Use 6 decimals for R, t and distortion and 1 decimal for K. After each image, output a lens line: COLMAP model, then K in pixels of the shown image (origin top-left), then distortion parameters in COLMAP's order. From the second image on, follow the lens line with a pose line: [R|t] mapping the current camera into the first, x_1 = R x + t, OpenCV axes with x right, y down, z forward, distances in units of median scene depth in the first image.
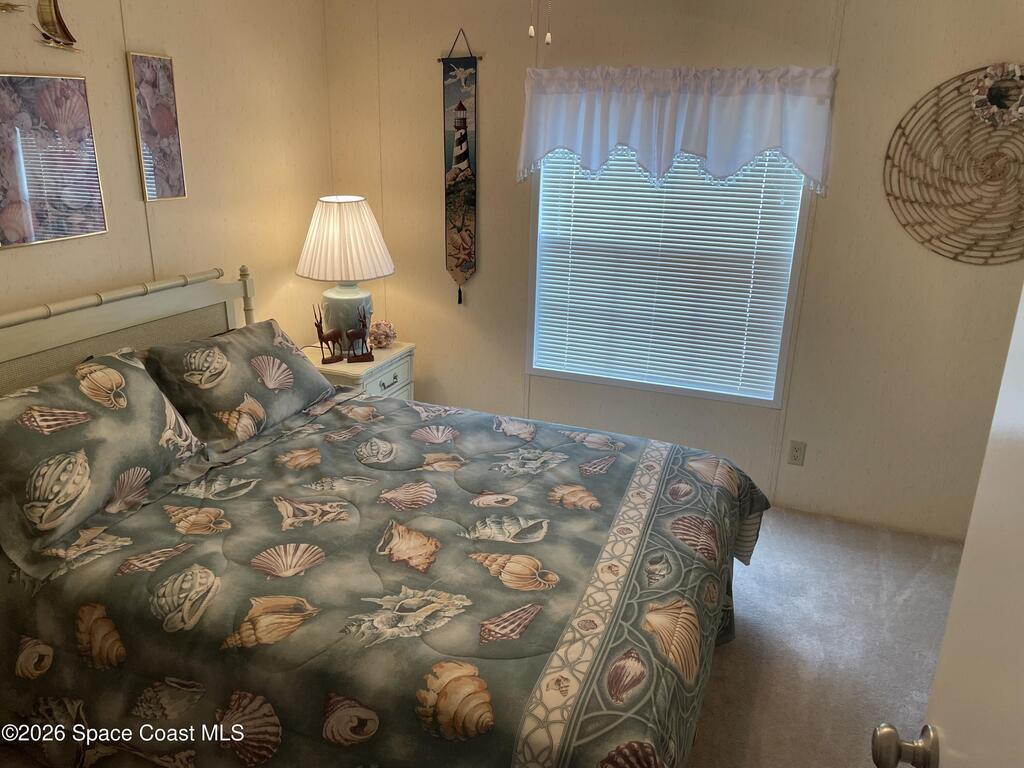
lens RADIAL K [[776.6, 0, 515.5], [0, 776.6, 380.4], [0, 0, 1]] dist [0.086261, -0.111791]
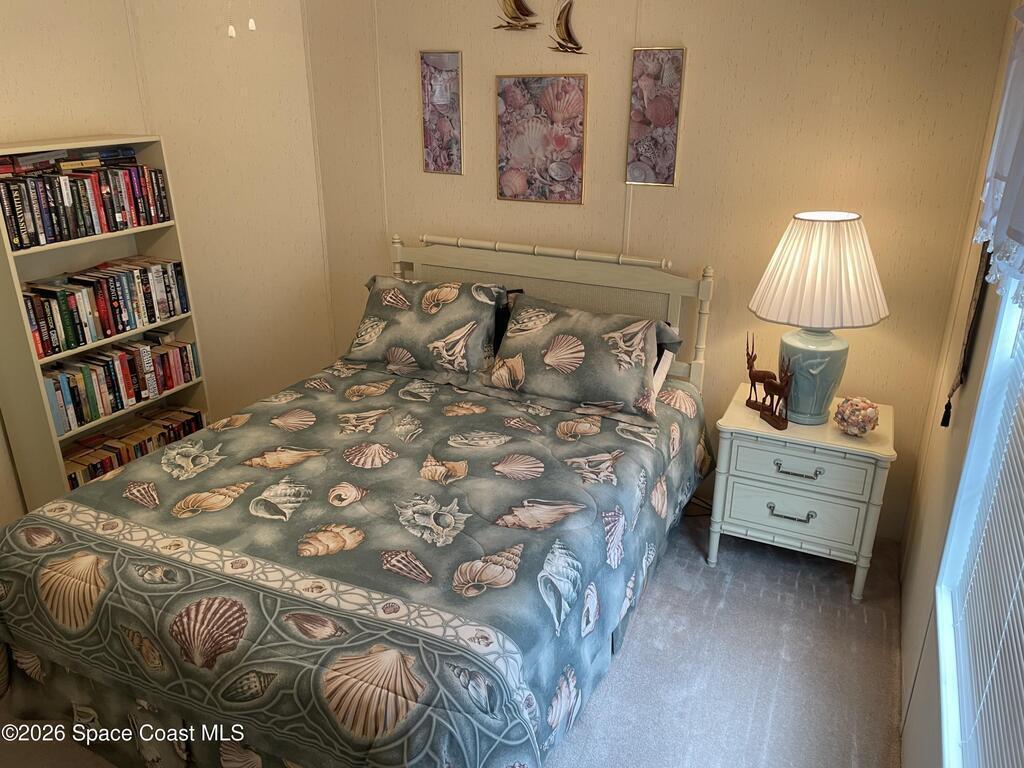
lens RADIAL K [[776.6, 0, 509.2], [0, 776.6, 375.3], [0, 0, 1]] dist [0.086261, -0.111791]
pose [[-0.101713, 0.331657, -0.937901, 0.867944], [-0.312777, 0.884318, 0.346629, -0.407980], [0.944365, 0.328611, 0.013788, 1.170632]]
